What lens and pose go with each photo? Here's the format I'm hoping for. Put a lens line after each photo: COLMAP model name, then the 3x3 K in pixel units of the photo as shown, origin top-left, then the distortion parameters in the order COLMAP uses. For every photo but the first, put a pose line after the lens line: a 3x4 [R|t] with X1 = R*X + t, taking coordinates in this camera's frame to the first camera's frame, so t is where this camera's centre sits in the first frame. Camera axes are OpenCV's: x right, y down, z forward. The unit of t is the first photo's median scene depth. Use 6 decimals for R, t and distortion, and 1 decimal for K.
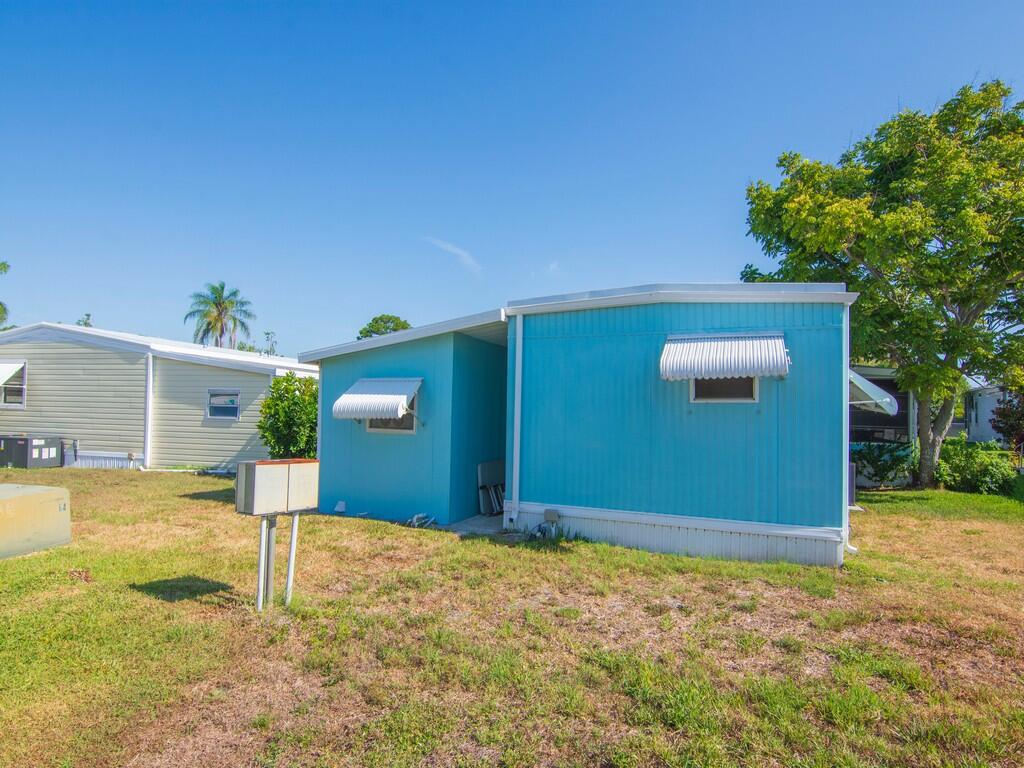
lens RADIAL K [[577.6, 0, 512.0], [0, 577.6, 384.0], [0, 0, 1]] dist [-0.004191, -0.003737]
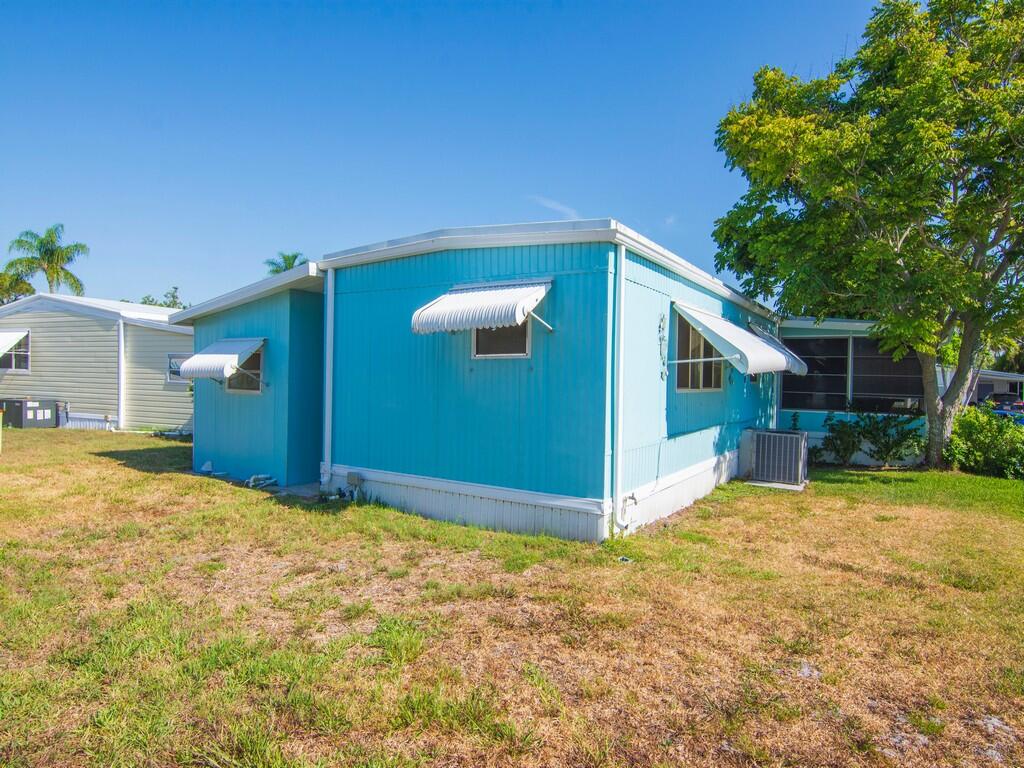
lens RADIAL K [[620.4, 0, 512.0], [0, 620.4, 384.0], [0, 0, 1]] dist [-0.002096, -0.002123]
pose [[0.982525, 0.002633, -0.186113, 0.295596], [0.006503, 0.998804, 0.048461, 0.013150], [0.186018, -0.048824, 0.981333, 0.027130]]
